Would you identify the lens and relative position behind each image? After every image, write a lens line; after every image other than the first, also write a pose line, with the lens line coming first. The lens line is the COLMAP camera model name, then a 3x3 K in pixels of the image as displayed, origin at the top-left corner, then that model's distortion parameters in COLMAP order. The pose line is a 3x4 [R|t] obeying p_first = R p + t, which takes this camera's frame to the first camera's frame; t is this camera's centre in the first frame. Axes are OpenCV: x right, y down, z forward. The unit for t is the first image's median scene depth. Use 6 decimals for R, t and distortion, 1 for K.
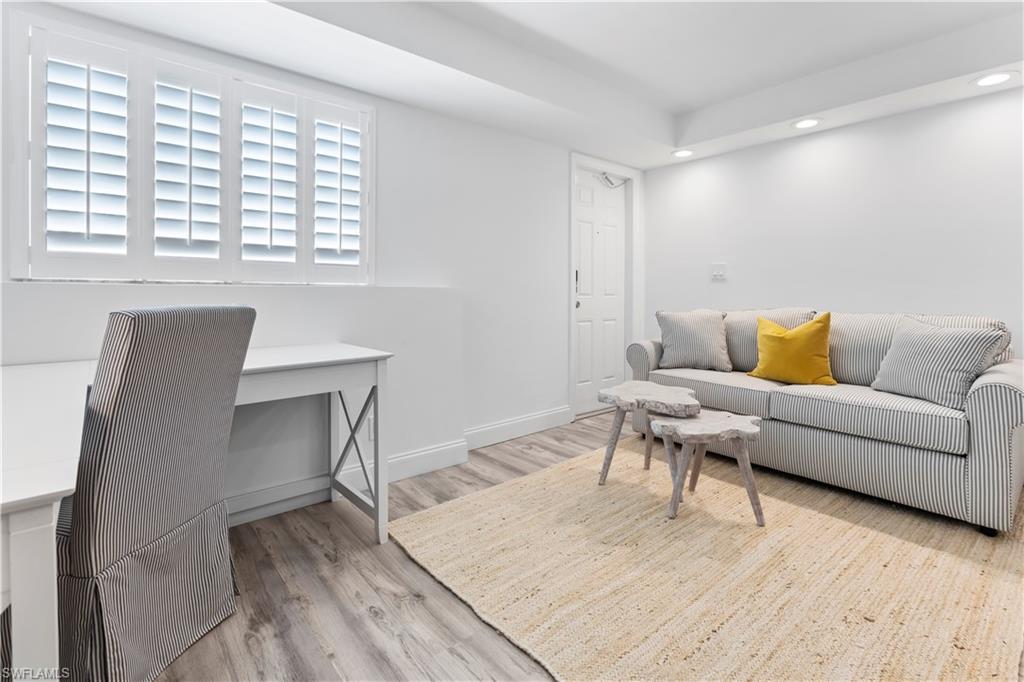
lens RADIAL K [[480.2, 0, 518.8], [0, 480.2, 291.8], [0, 0, 1]] dist [0.001377, -0.000300]
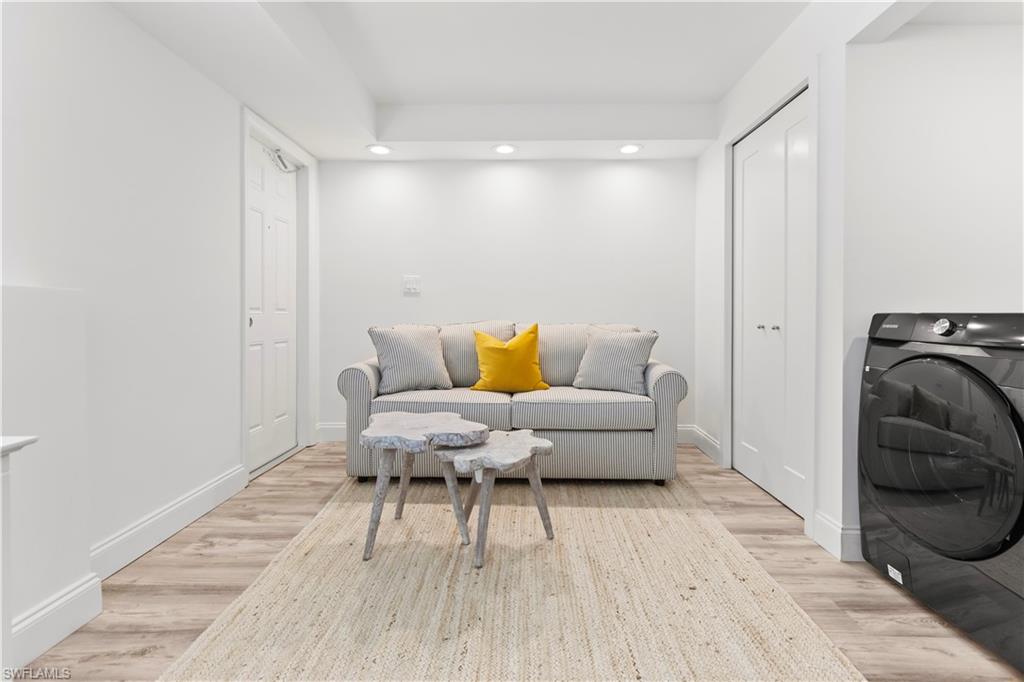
lens RADIAL K [[476.2, 0, 516.9], [0, 476.2, 316.7], [0, 0, 1]] dist [0.000735, 0.000292]
pose [[0.659939, -0.005717, 0.751297, -0.216869], [-0.000197, 0.999970, 0.007782, 0.018500], [-0.751319, -0.005284, 0.659918, 0.323695]]
